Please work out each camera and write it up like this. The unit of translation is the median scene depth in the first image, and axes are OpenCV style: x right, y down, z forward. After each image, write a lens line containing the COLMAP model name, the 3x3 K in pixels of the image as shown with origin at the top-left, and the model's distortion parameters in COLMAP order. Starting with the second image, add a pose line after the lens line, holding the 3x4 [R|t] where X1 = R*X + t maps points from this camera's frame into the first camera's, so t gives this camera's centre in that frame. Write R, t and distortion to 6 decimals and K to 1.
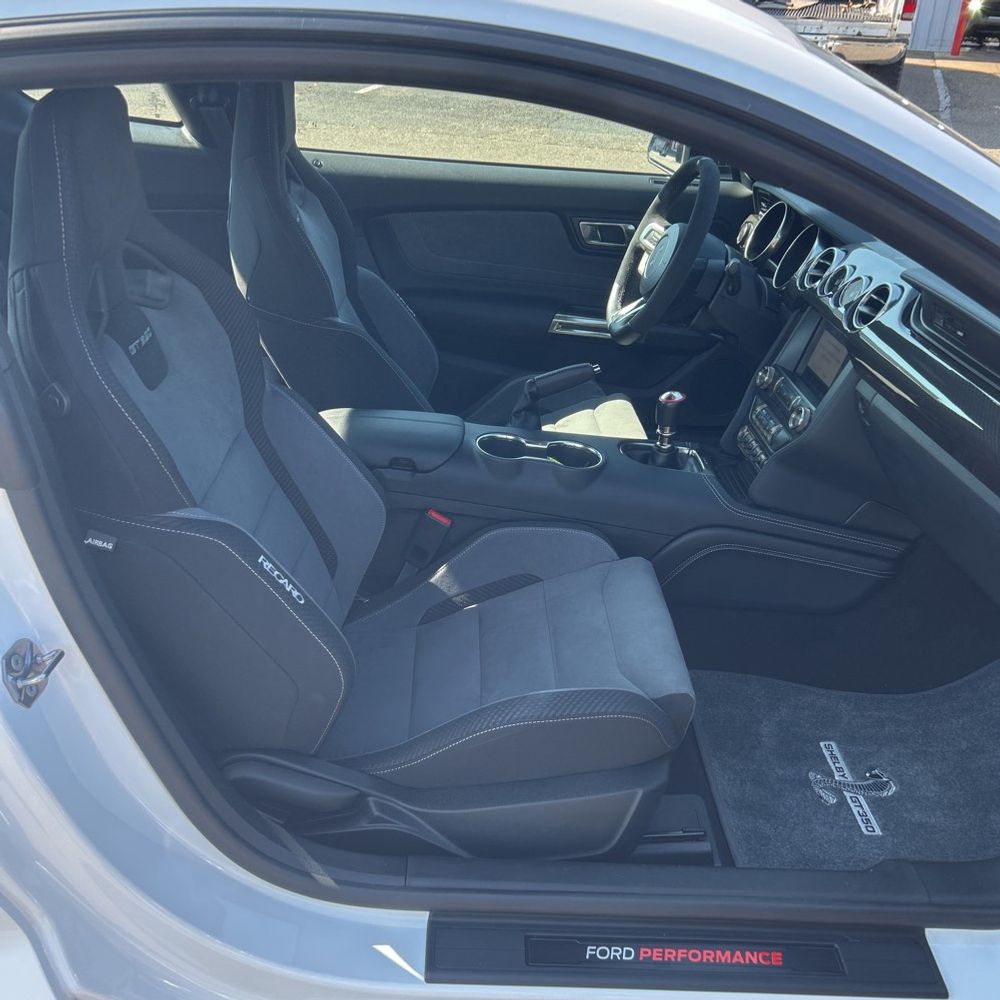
lens RADIAL K [[1006.1, 0, 512.0], [0, 1006.1, 502.0], [0, 0, 1]] dist [0.025230, -0.005189]
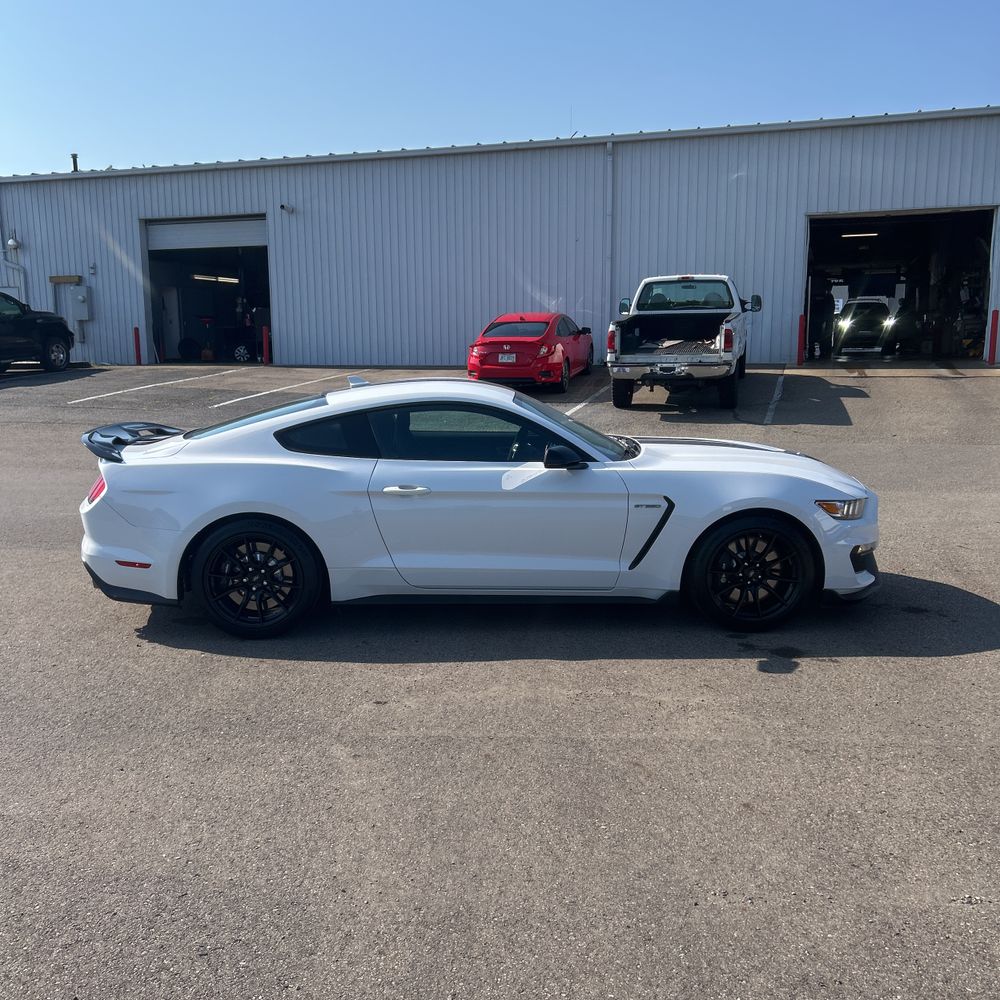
lens RADIAL K [[982.6, 0, 500.0], [0, 982.6, 500.0], [0, 0, 1]] dist [0.133076, -0.303479]
pose [[0.998451, -0.055455, 0.004558, 0.012480], [0.054448, 0.956841, -0.285466, 0.166407], [0.011469, 0.285271, 0.958378, -0.415869]]
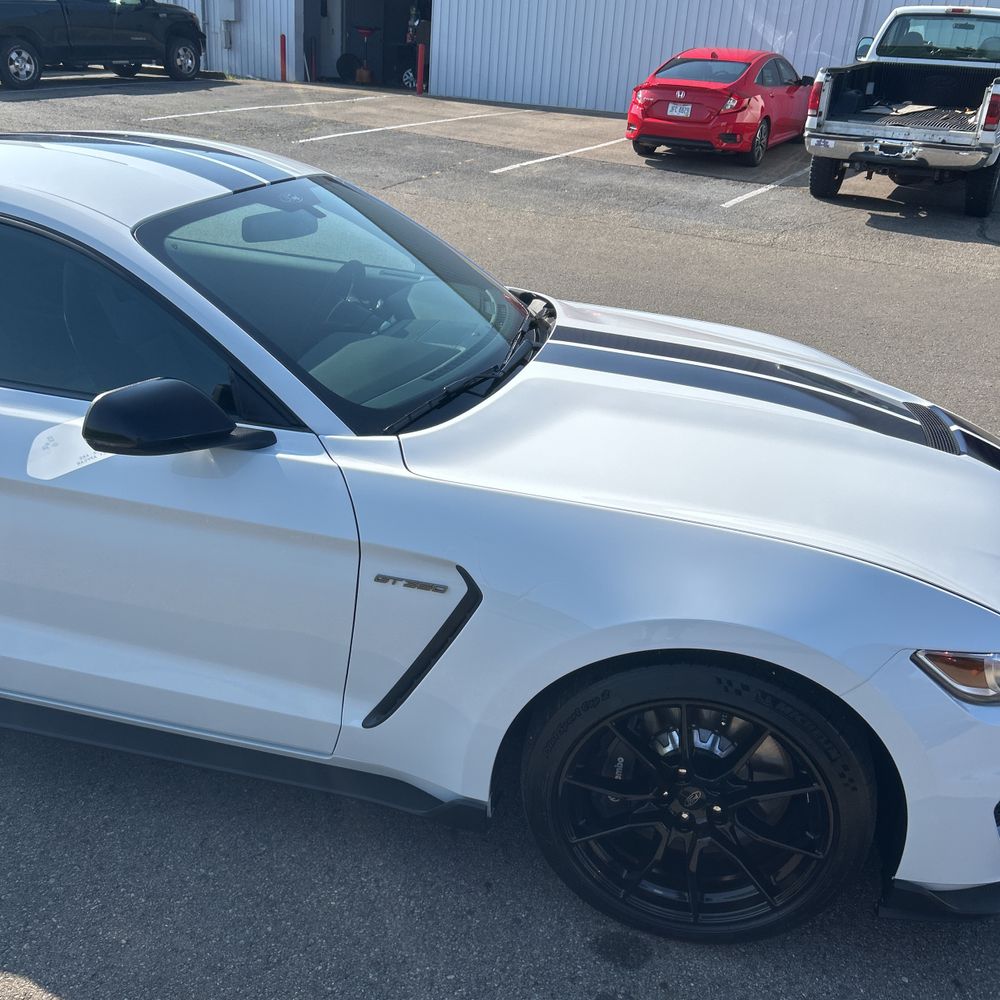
lens RADIAL K [[1011.6, 0, 513.0], [0, 1011.6, 484.9], [0, 0, 1]] dist [0.007888, 0.017786]
pose [[0.975415, 0.105532, -0.193467, 0.145997], [-0.119721, 0.990797, -0.063150, 0.015563], [0.185022, 0.084759, 0.979072, -0.093532]]
